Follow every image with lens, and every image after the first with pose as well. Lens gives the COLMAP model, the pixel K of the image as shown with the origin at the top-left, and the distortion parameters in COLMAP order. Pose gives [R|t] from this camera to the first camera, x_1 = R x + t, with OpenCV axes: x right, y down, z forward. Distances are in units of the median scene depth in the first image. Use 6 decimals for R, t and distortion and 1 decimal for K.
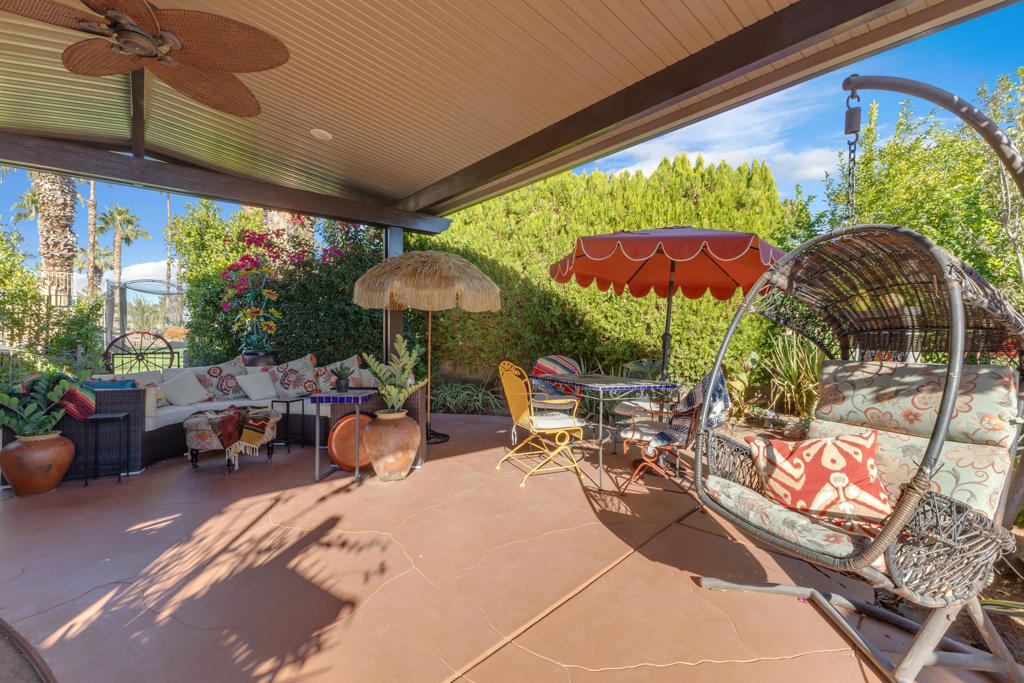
lens RADIAL K [[438.4, 0, 515.3], [0, 438.4, 340.4], [0, 0, 1]] dist [0.007454, -0.000500]
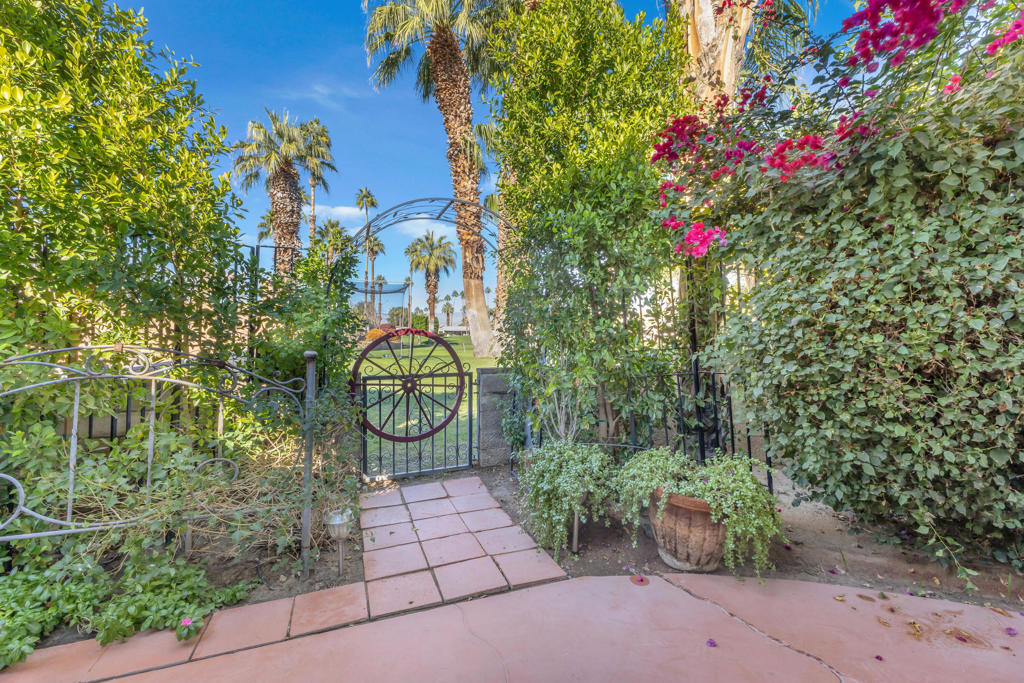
lens RADIAL K [[438.4, 0, 515.3], [0, 438.4, 340.4], [0, 0, 1]] dist [0.007454, -0.000500]
pose [[0.946825, -0.002444, -0.321741, -0.570282], [0.000949, 0.999988, -0.004806, -0.006318], [0.321748, 0.004245, 0.946816, 0.568887]]
